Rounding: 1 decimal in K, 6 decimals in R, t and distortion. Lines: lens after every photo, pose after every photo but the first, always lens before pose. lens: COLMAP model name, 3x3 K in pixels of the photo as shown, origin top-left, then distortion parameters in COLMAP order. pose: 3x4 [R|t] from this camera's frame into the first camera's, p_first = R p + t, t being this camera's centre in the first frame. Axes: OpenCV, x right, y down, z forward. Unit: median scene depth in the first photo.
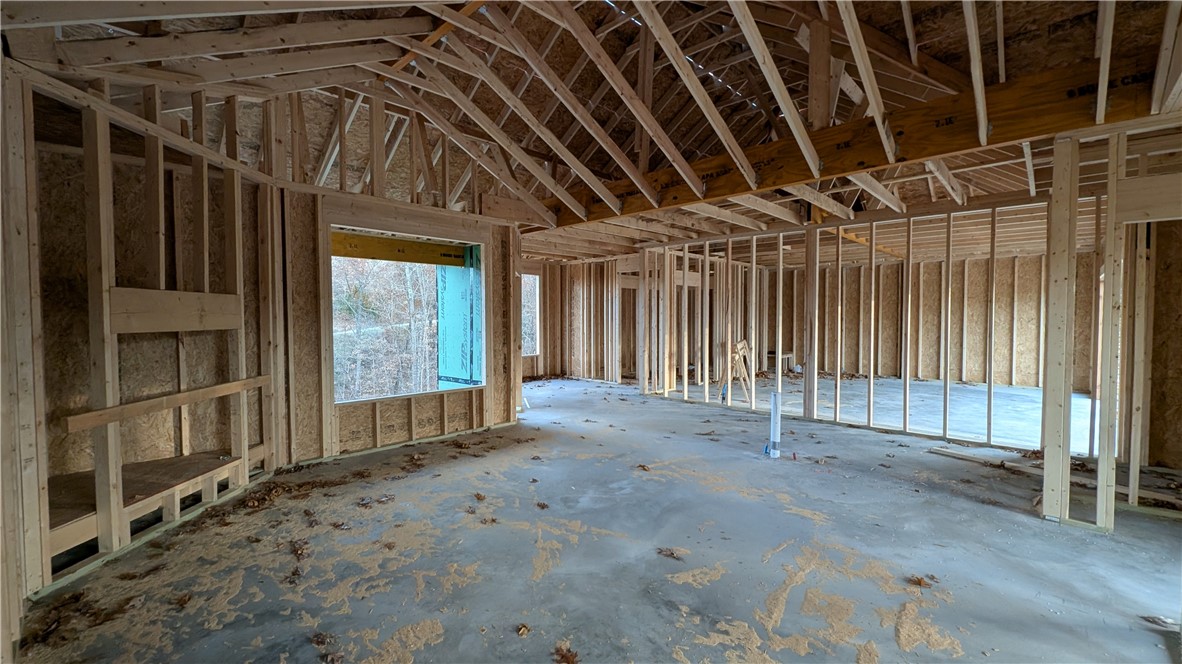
lens RADIAL K [[484.2, 0, 594.2], [0, 484.2, 330.3], [0, 0, 1]] dist [0.000913, -0.000523]
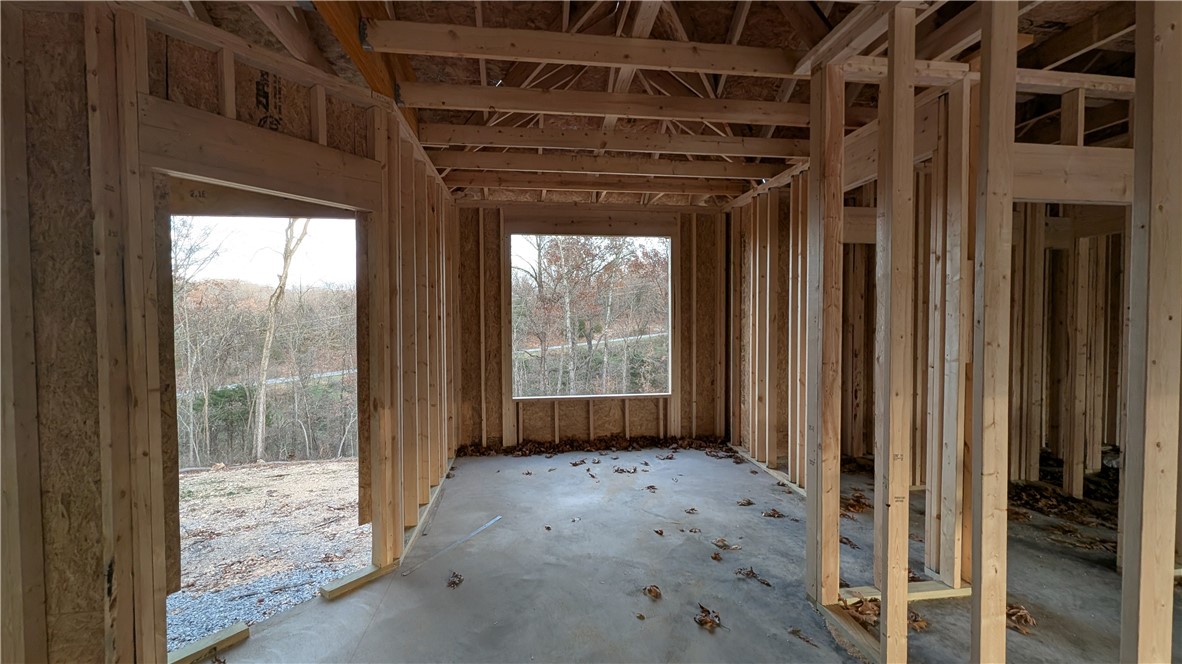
lens RADIAL K [[484.2, 0, 587.6], [0, 484.2, 330.2], [0, 0, 1]] dist [0.000913, -0.000523]
pose [[0.777161, 0.014762, -0.629129, 0.402382], [-0.016648, 0.999857, 0.002895, -0.050286], [0.629082, 0.008224, 0.777296, 1.647706]]
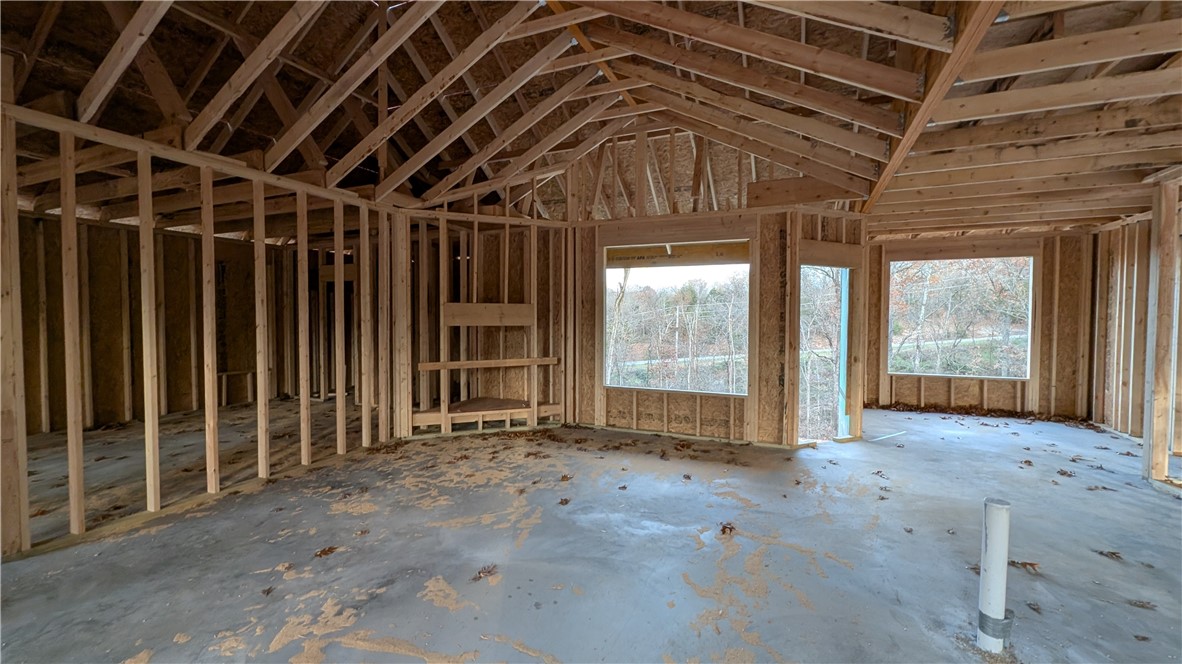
lens RADIAL K [[484.2, 0, 588.6], [0, 484.2, 331.8], [0, 0, 1]] dist [0.000913, -0.000523]
pose [[0.343883, 0.032551, -0.938448, 0.858323], [-0.032462, 0.999214, 0.022763, -0.026394], [0.938451, 0.022636, 0.344669, 0.671746]]
